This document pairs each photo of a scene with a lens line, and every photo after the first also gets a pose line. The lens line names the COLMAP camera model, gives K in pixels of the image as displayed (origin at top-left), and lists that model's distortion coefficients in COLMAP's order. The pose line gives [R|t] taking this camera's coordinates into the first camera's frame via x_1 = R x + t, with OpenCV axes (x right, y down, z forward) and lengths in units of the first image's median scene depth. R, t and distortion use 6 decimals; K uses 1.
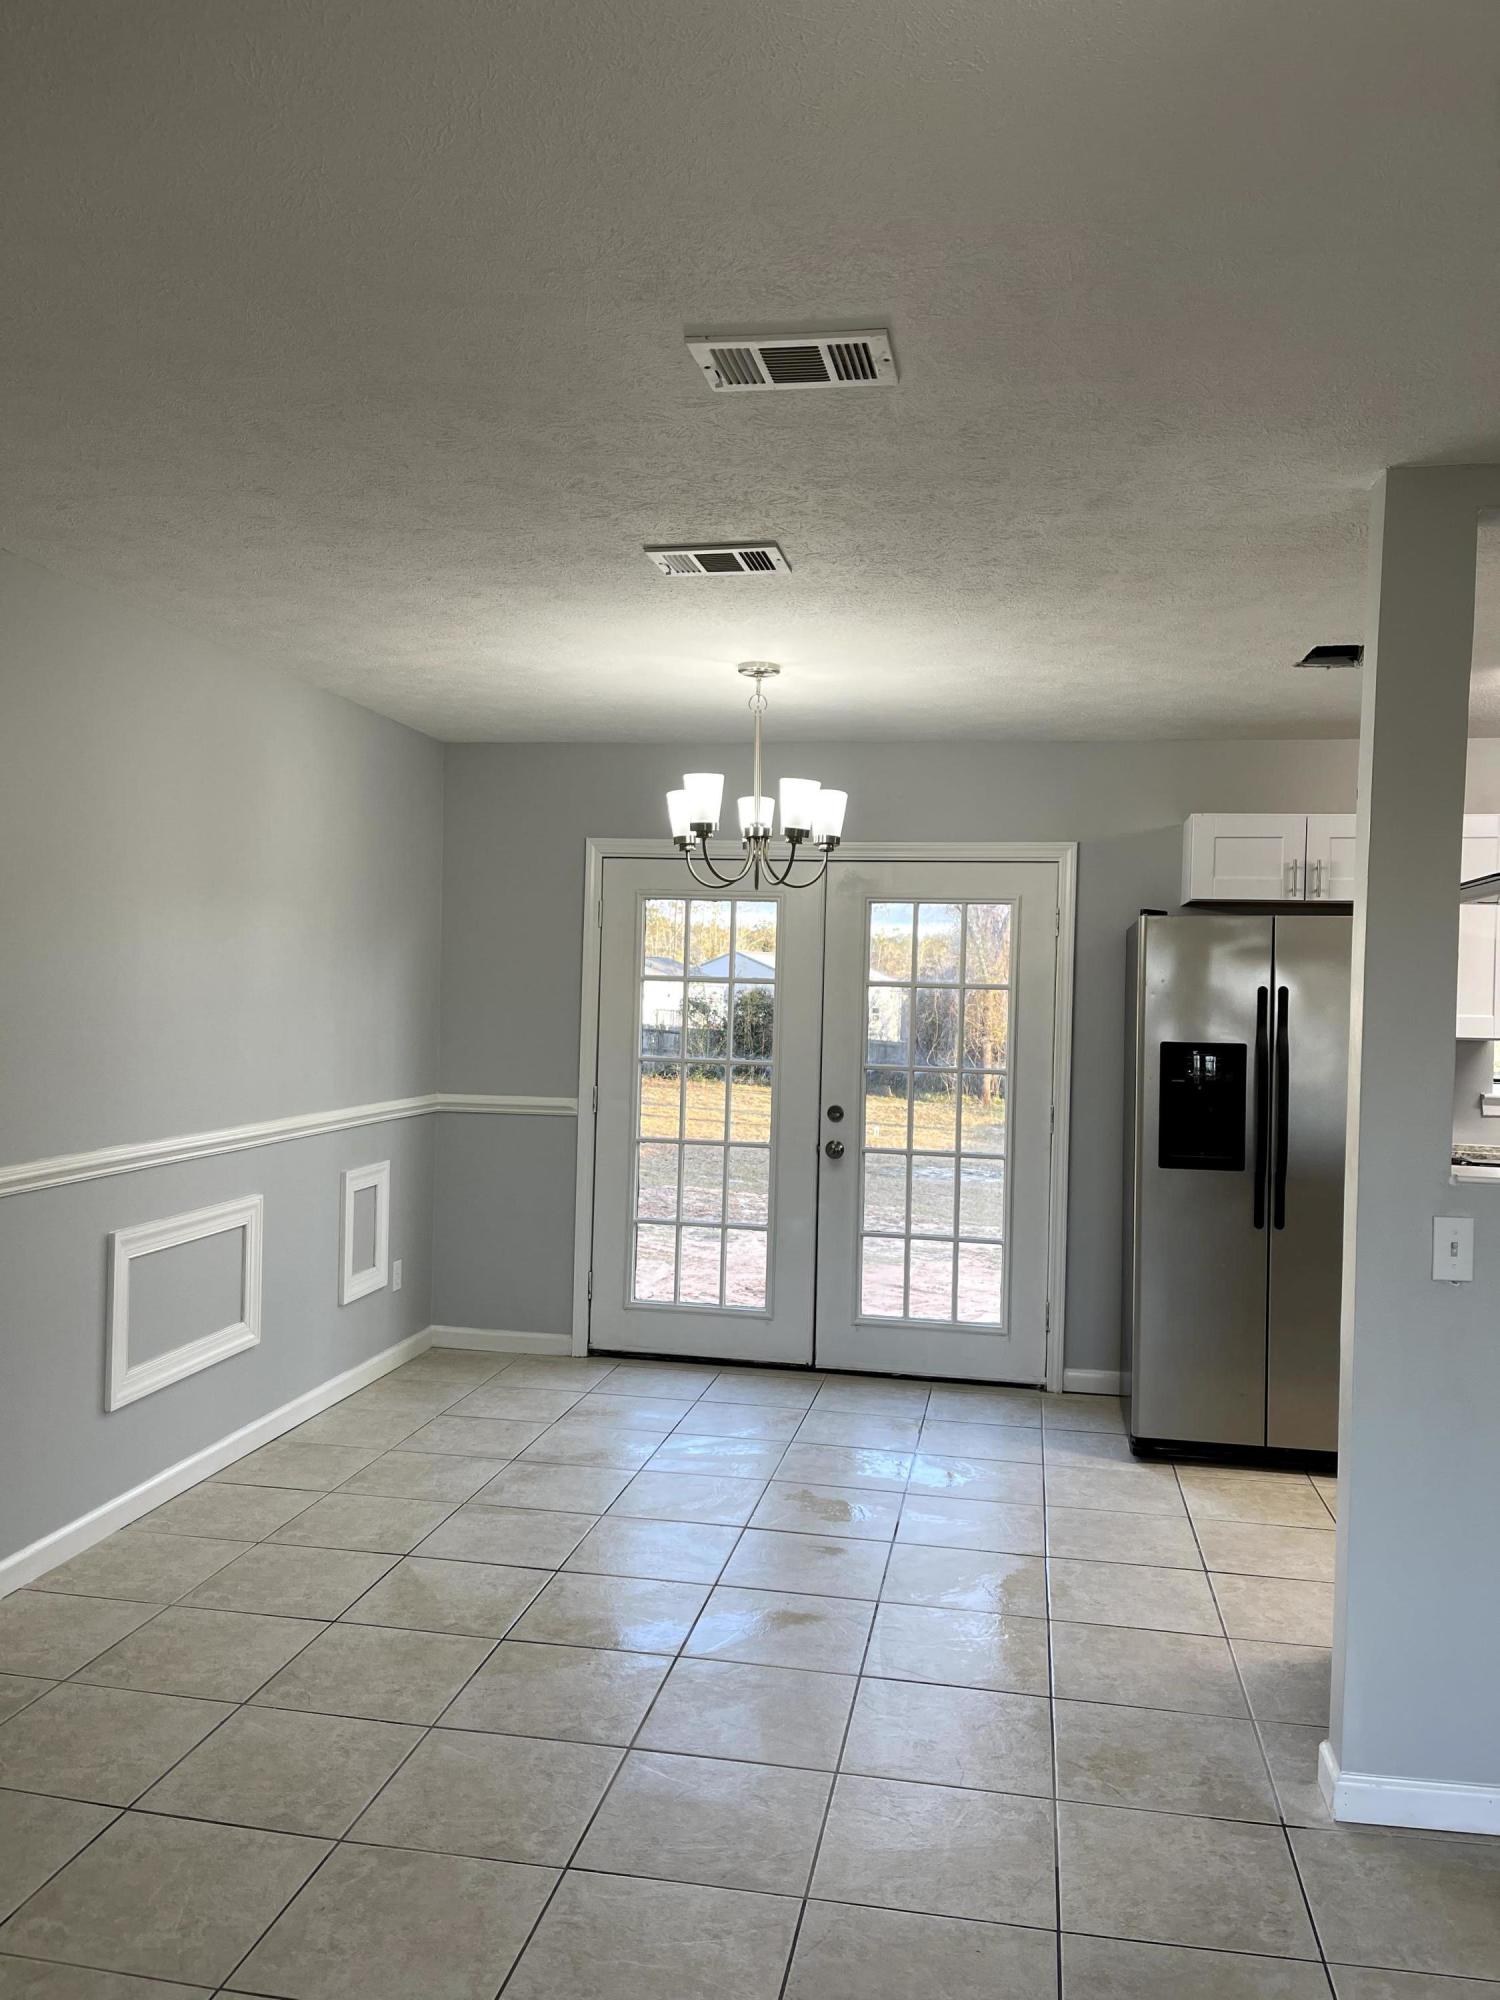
lens RADIAL K [[1537.4, 0, 750.0], [0, 1537.4, 1000.0], [0, 0, 1]] dist [0.127198, -0.135640]
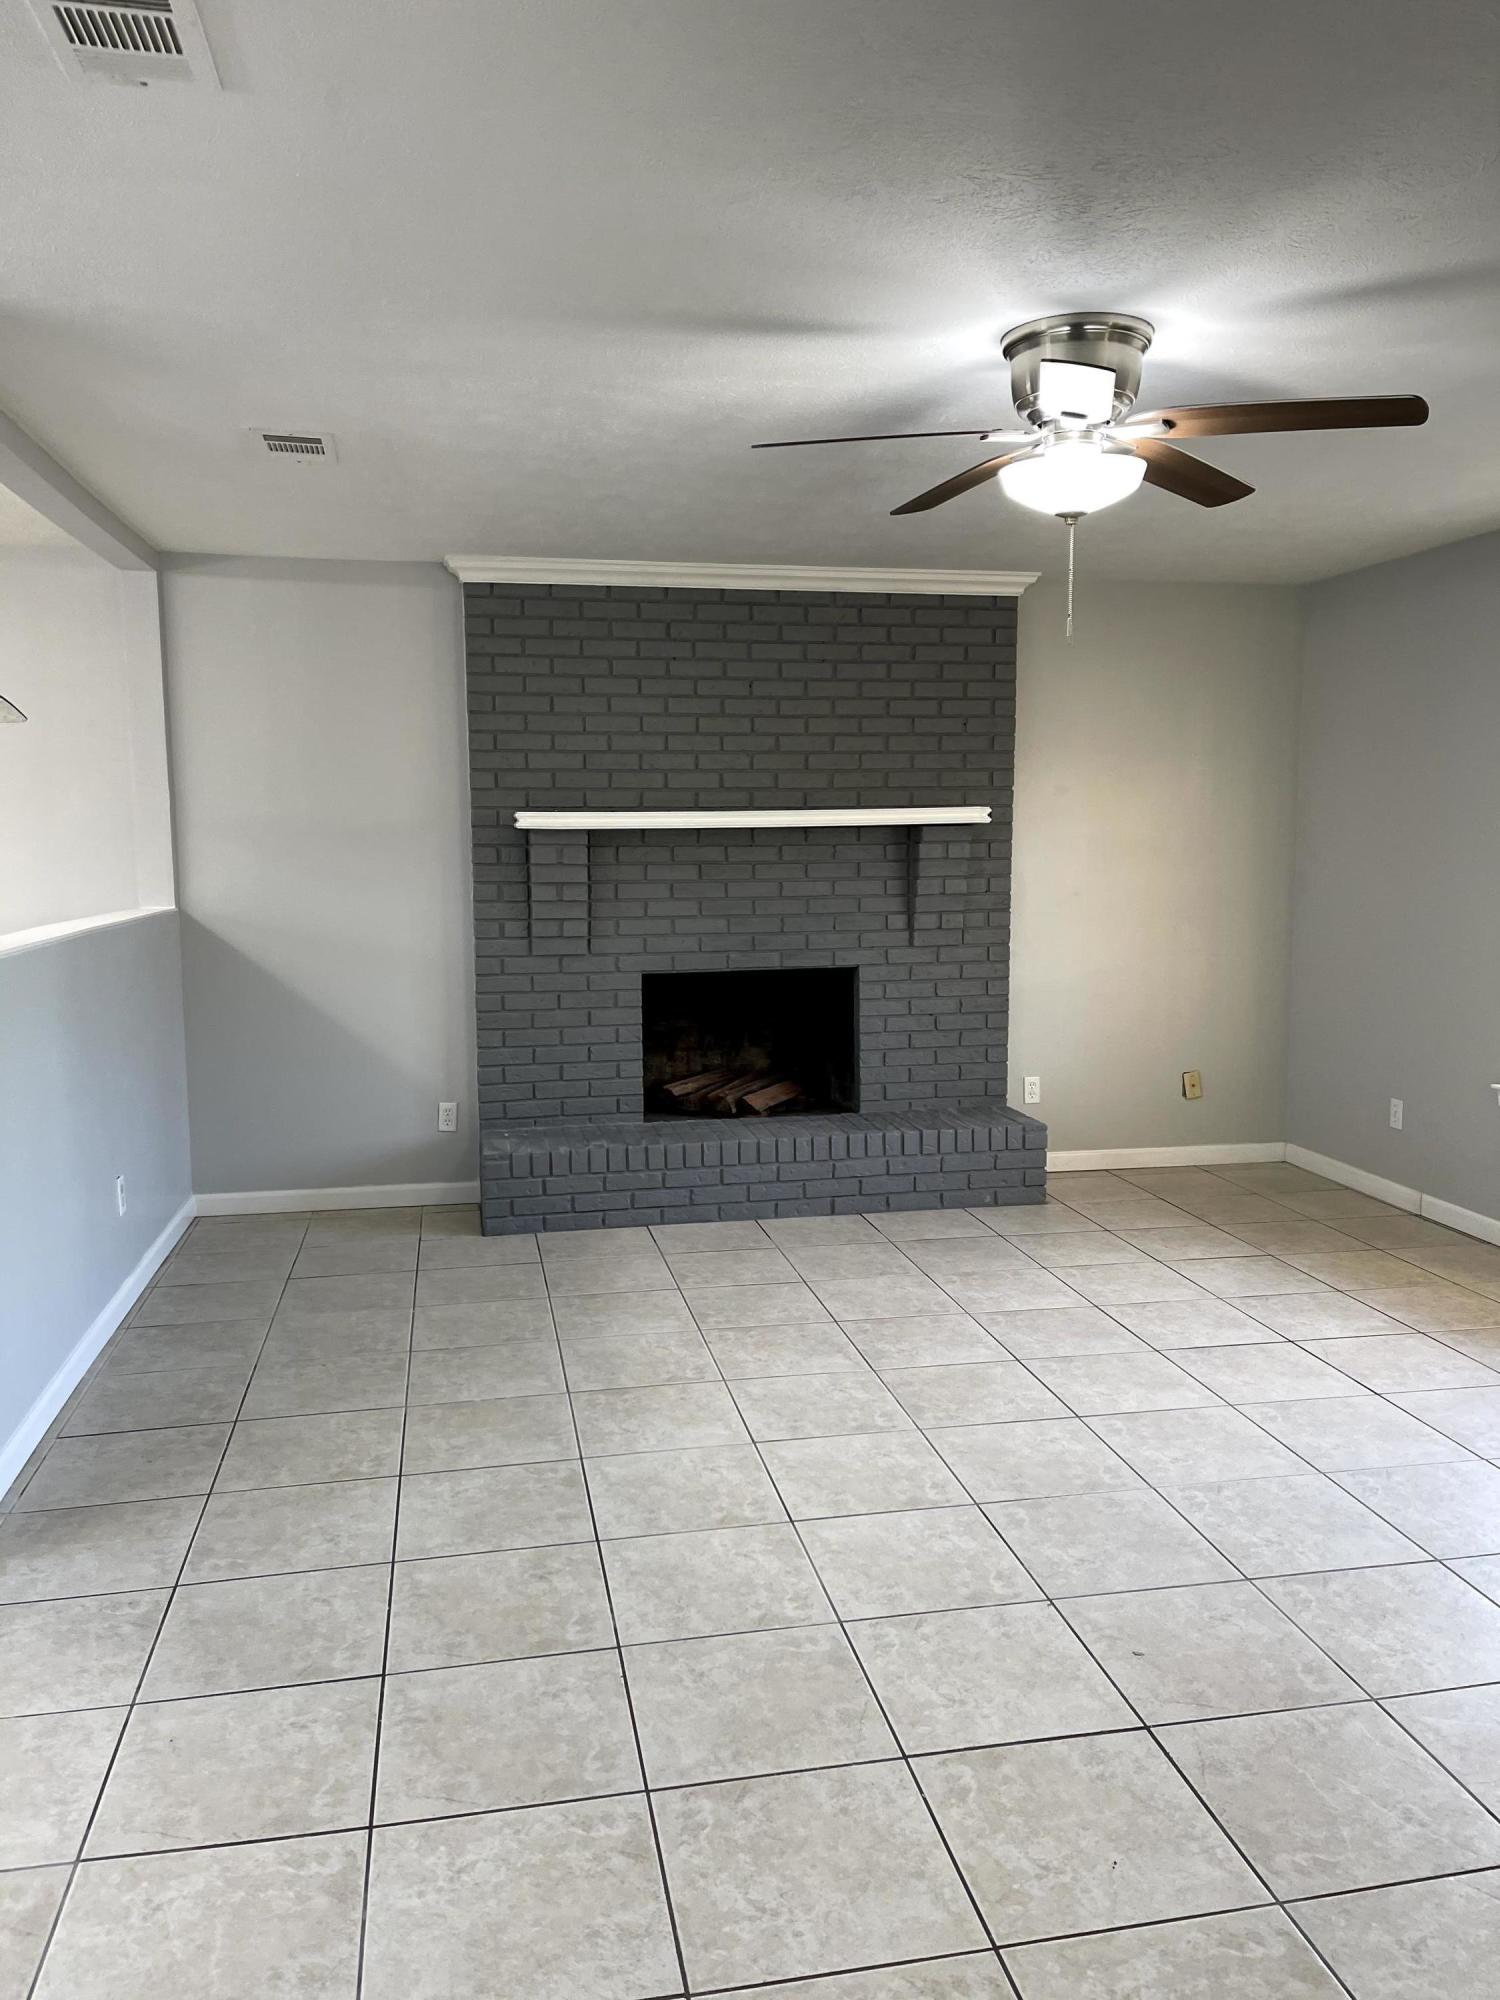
lens RADIAL K [[1537.4, 0, 750.0], [0, 1537.4, 1000.0], [0, 0, 1]] dist [0.127198, -0.135640]
pose [[-0.361867, -0.124700, 0.923852, -0.376175], [0.005187, 0.990728, 0.135759, -0.006027], [-0.932215, 0.053918, -0.357865, 0.423505]]
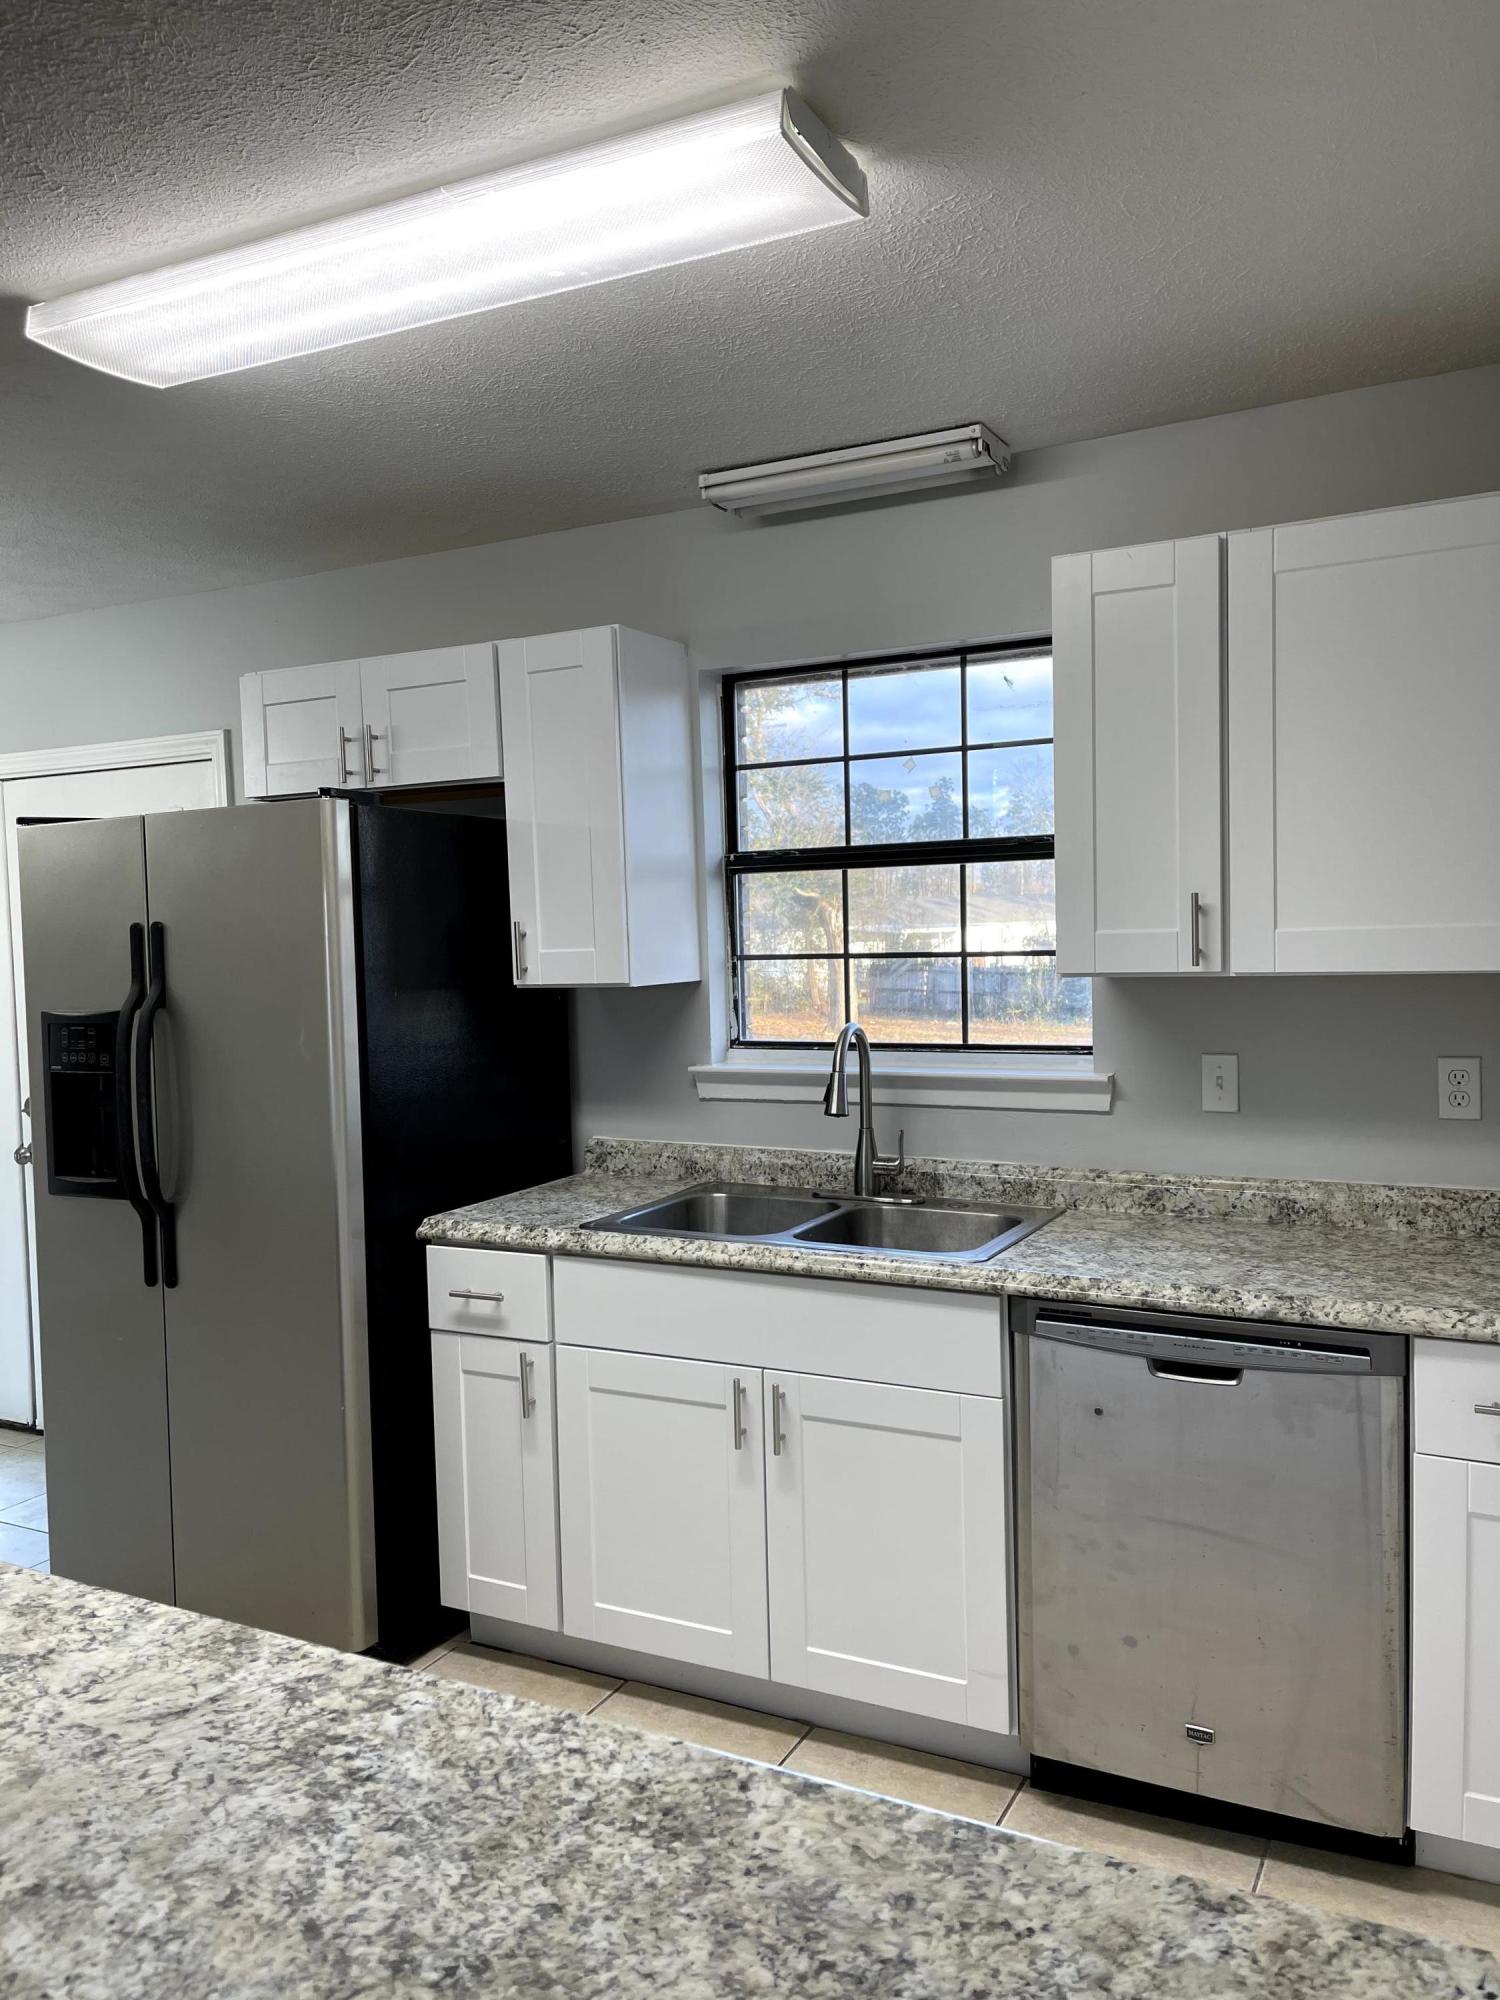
lens RADIAL K [[1537.4, 0, 750.0], [0, 1537.4, 1000.0], [0, 0, 1]] dist [0.127198, -0.135640]
pose [[0.954101, -0.034579, -0.297483, 0.651525], [0.044343, 0.998674, 0.026134, 0.016269], [0.296185, -0.038126, 0.954369, 0.381980]]
